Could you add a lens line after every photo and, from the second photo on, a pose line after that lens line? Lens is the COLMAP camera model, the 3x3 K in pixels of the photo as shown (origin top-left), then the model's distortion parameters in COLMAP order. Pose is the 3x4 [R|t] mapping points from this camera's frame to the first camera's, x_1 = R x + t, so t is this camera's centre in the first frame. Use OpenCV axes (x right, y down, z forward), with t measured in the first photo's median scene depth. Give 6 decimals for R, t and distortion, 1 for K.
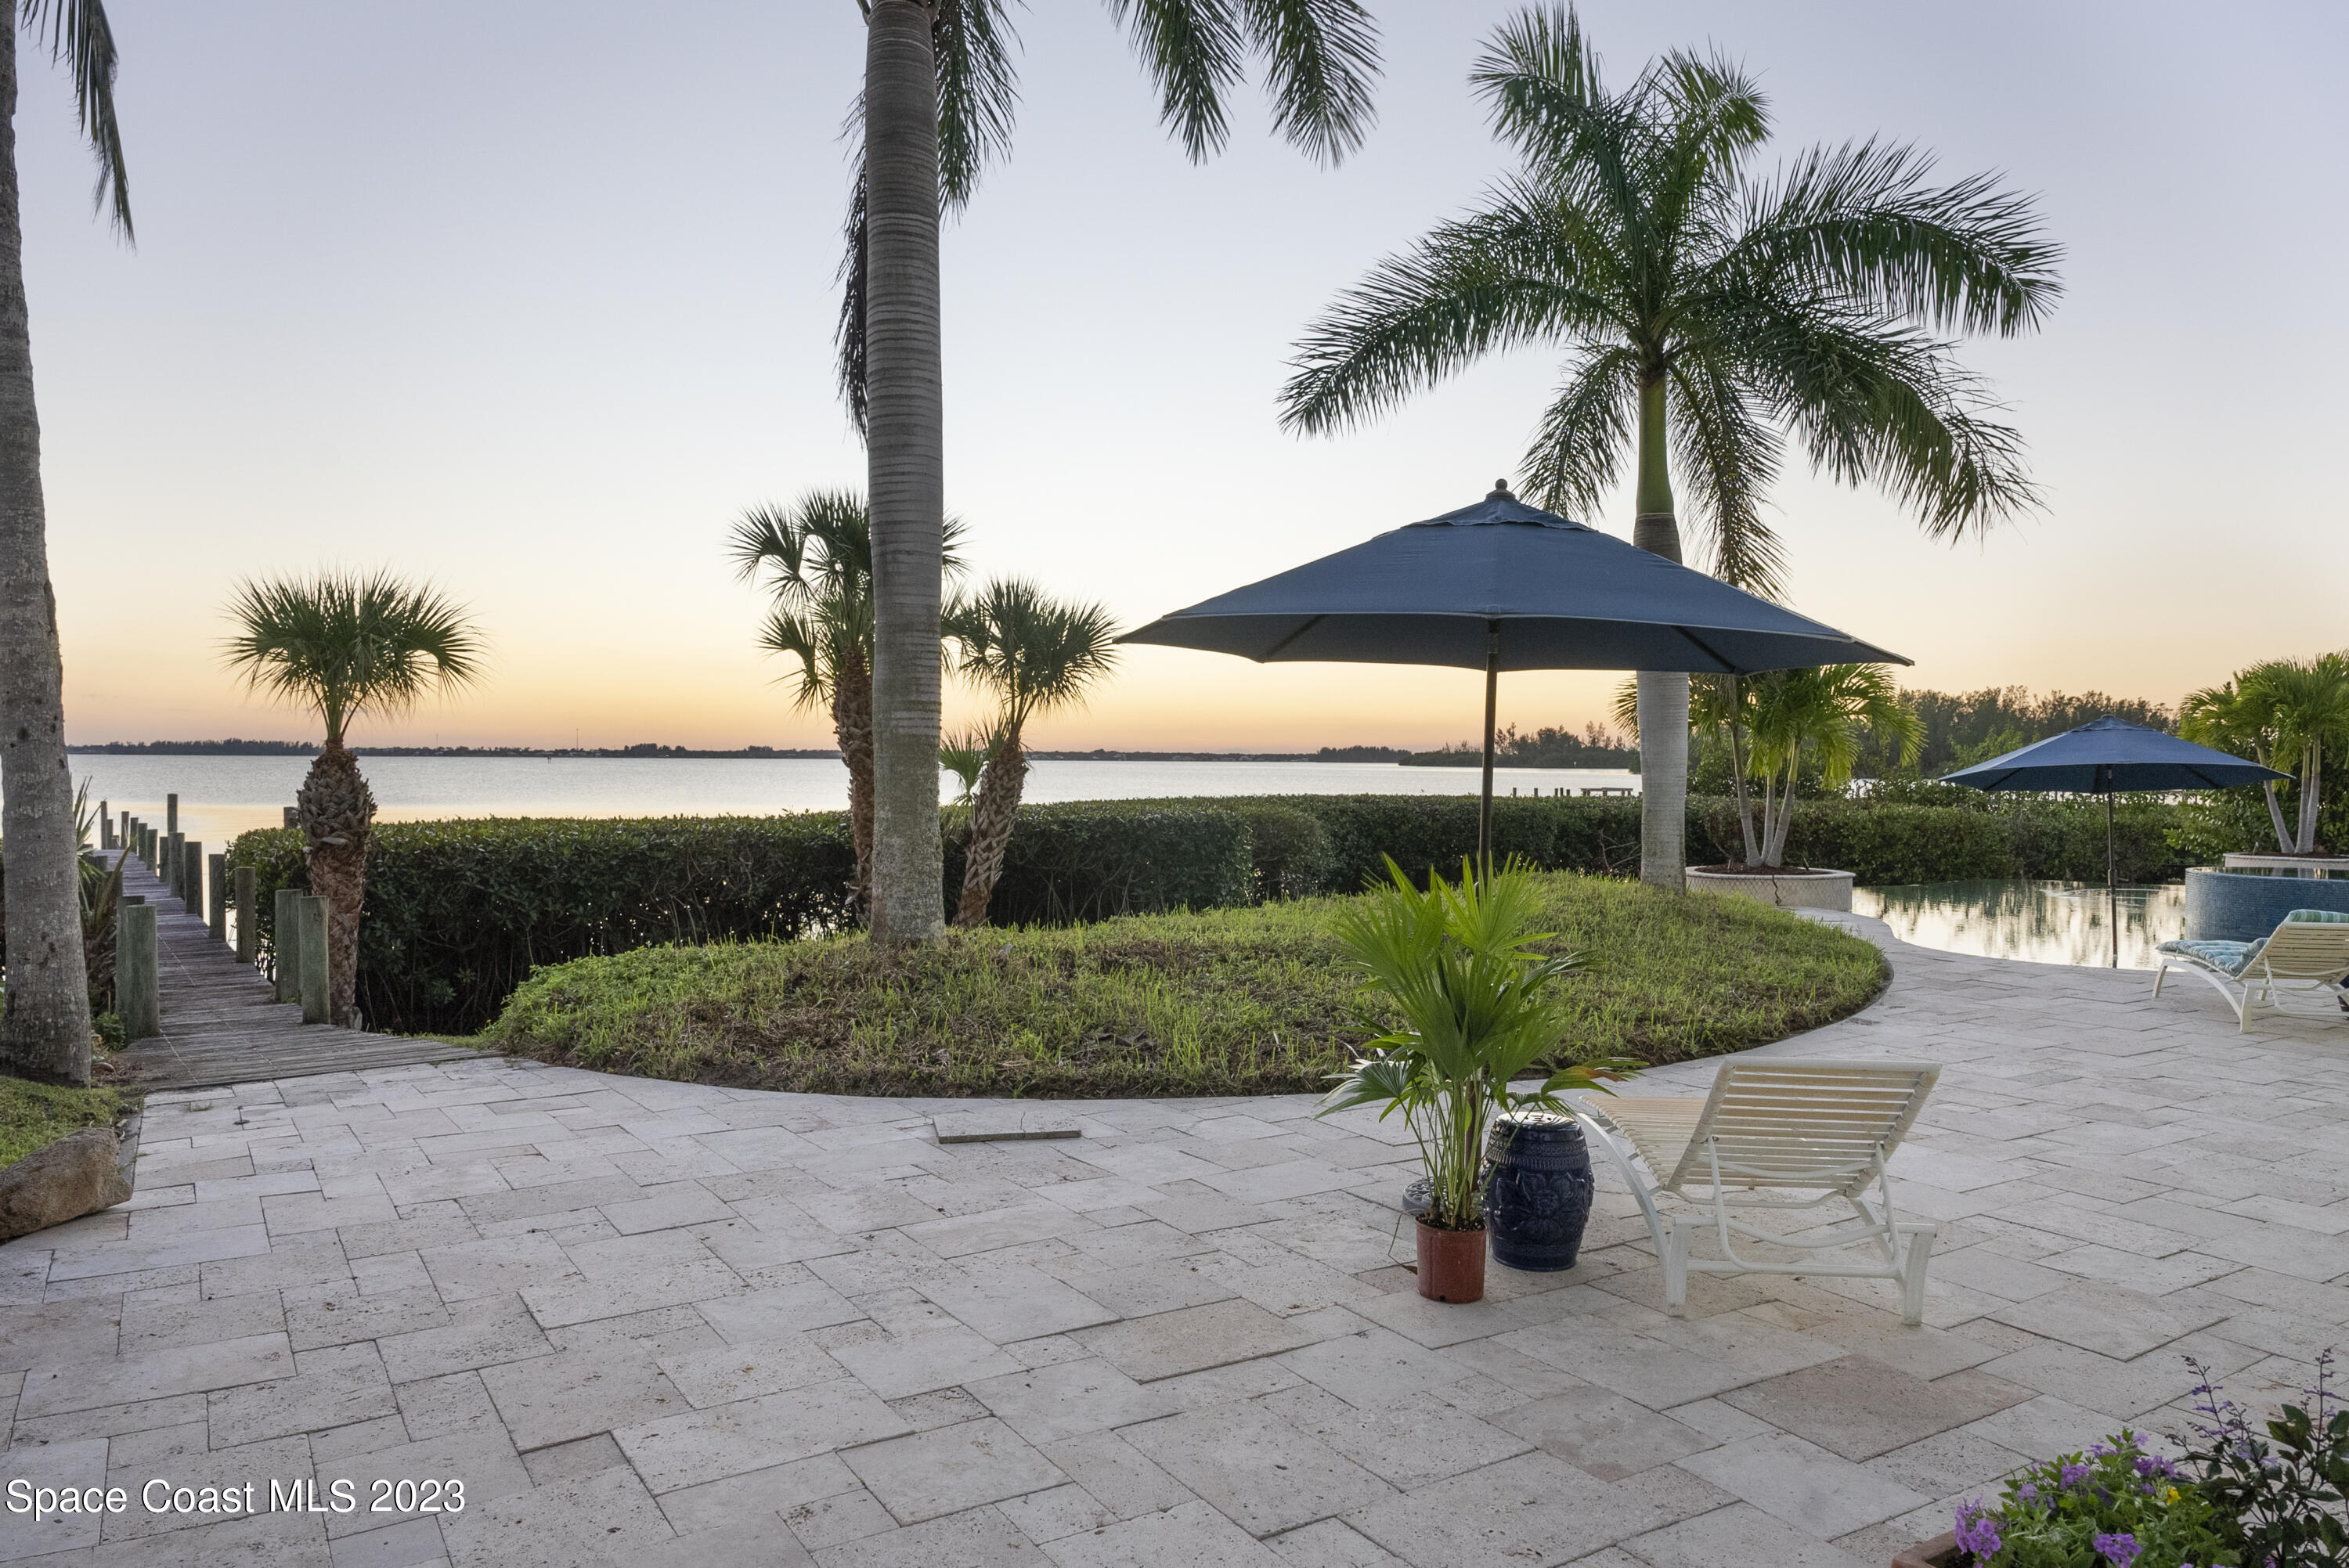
lens RADIAL K [[1603.5, 0, 1194.4], [0, 1603.5, 779.5], [0, 0, 1]] dist [0.004525, -0.000228]
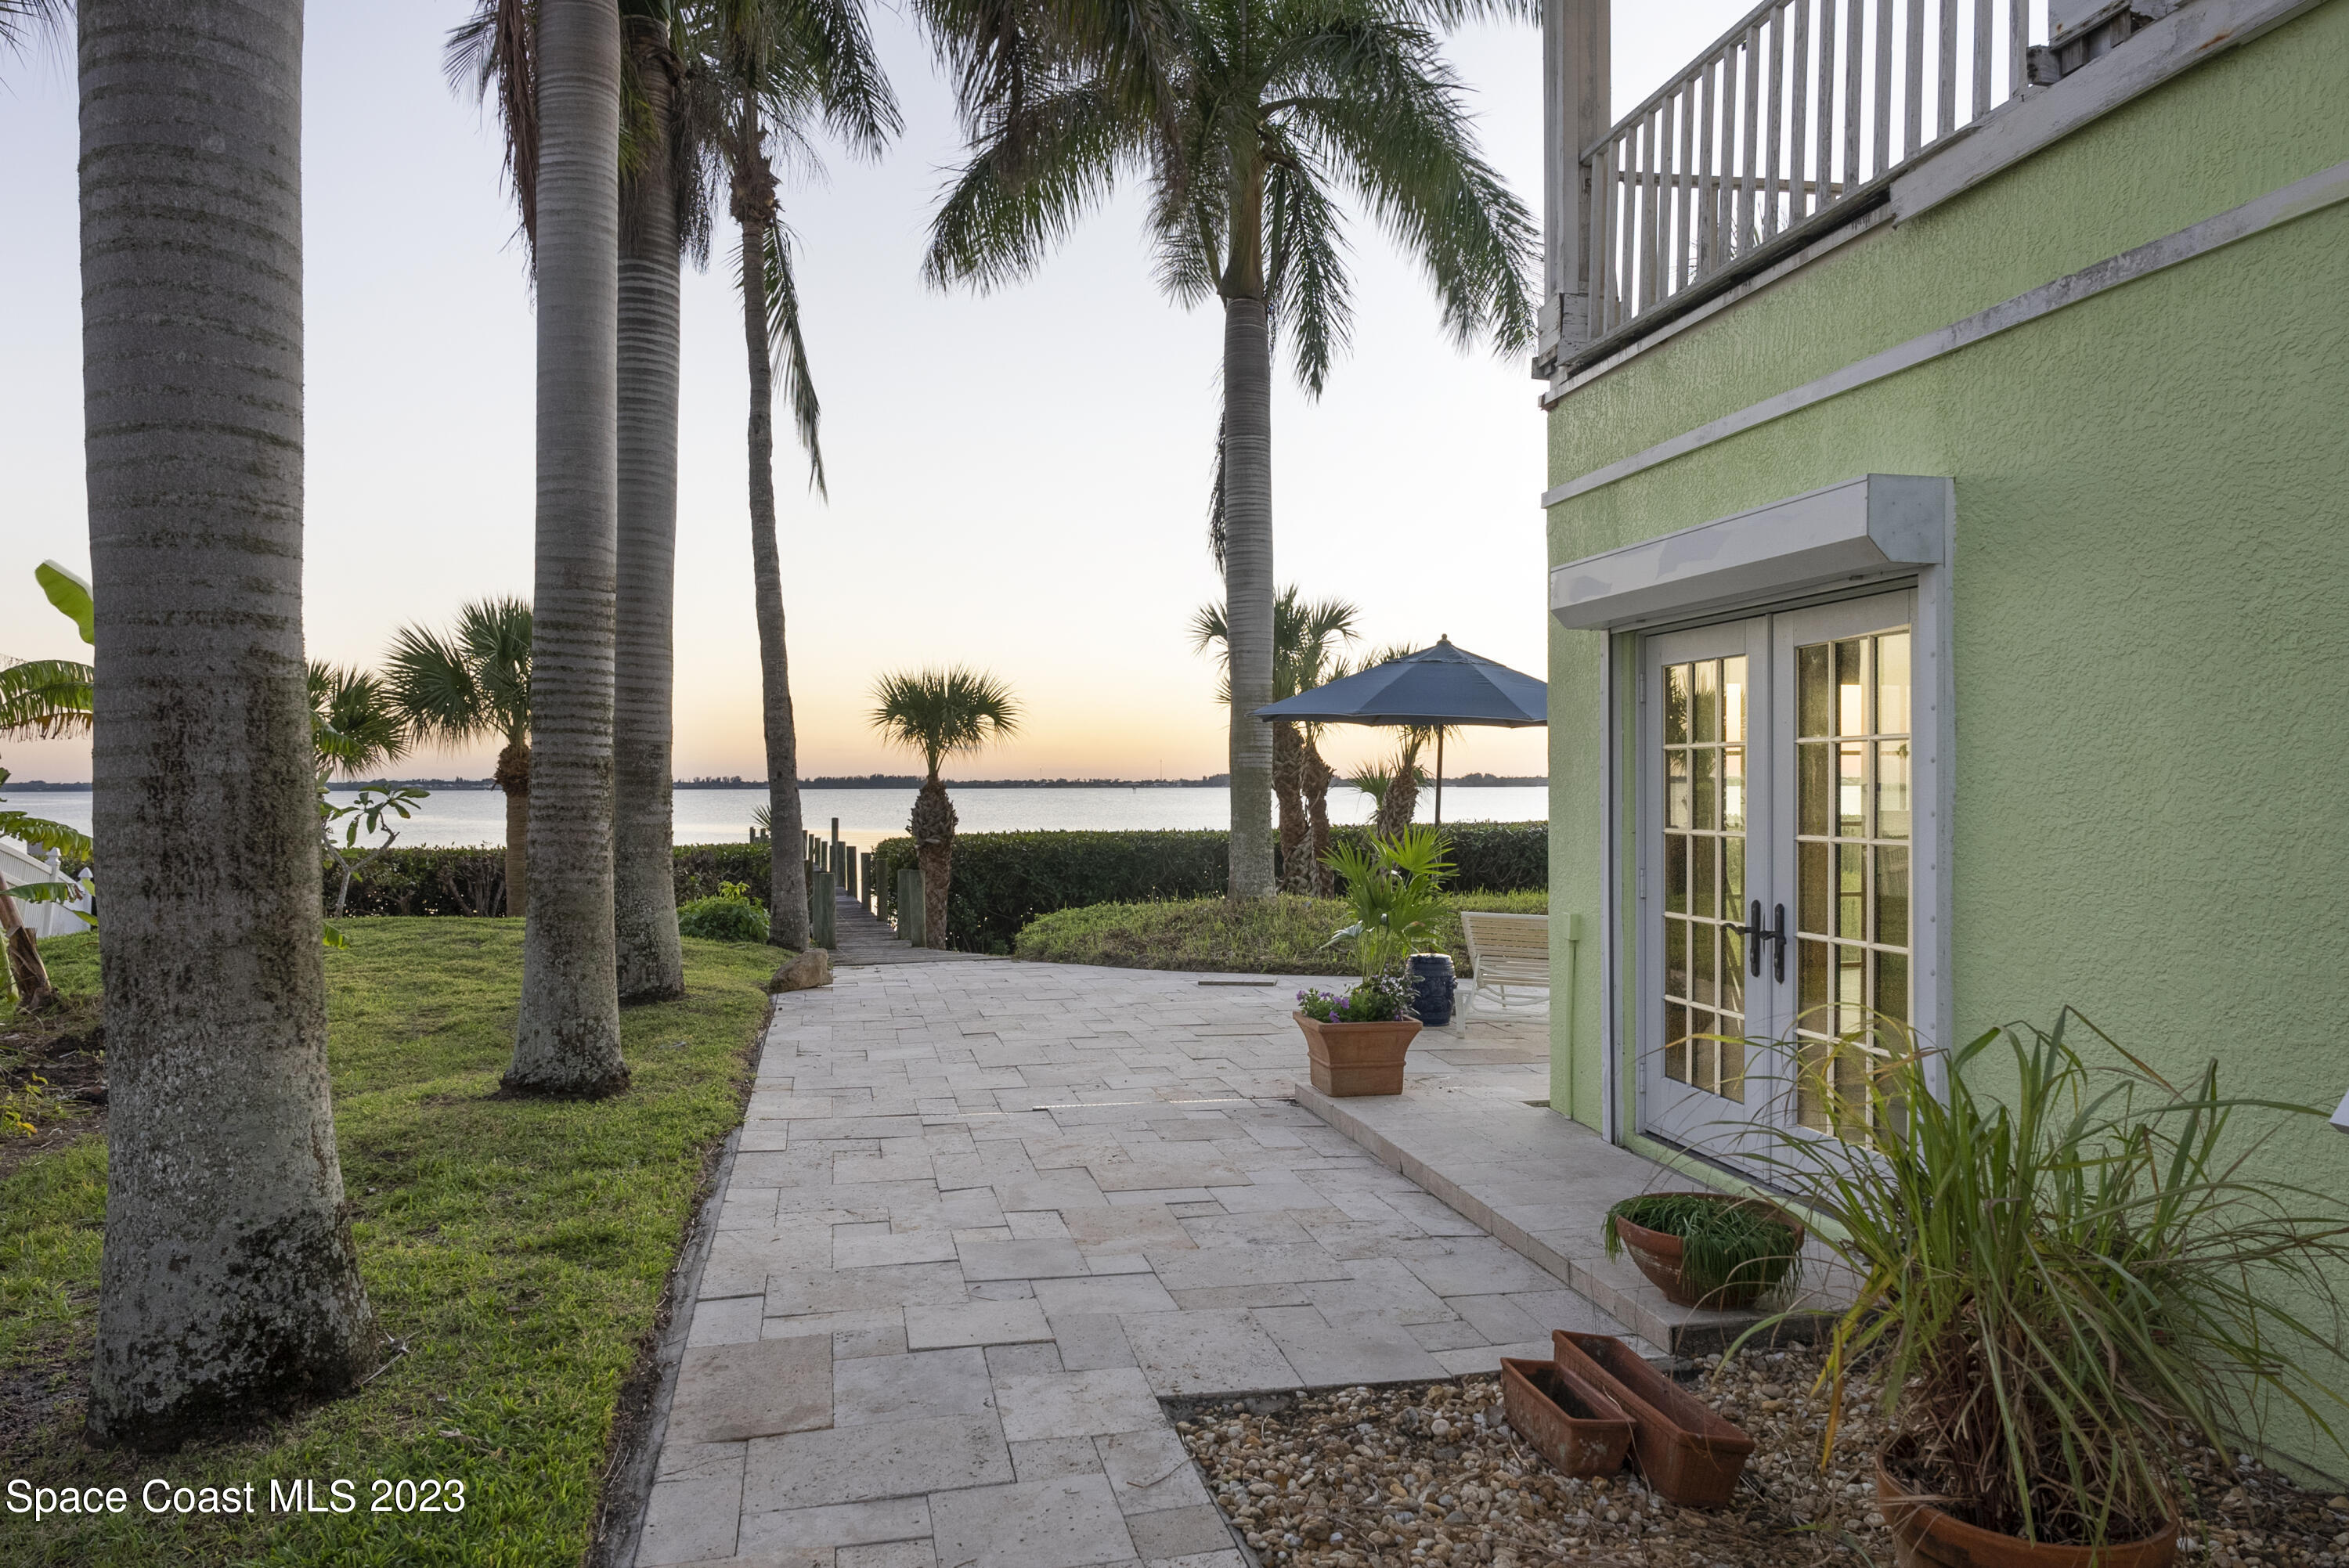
lens RADIAL K [[1603.5, 0, 1166.8], [0, 1603.5, 789.2], [0, 0, 1]] dist [0.004525, -0.000228]
pose [[0.935953, -0.010653, -0.351963, 0.202931], [0.006944, 0.999906, -0.011798, 0.007616], [0.352056, 0.008598, 0.935939, -0.337628]]
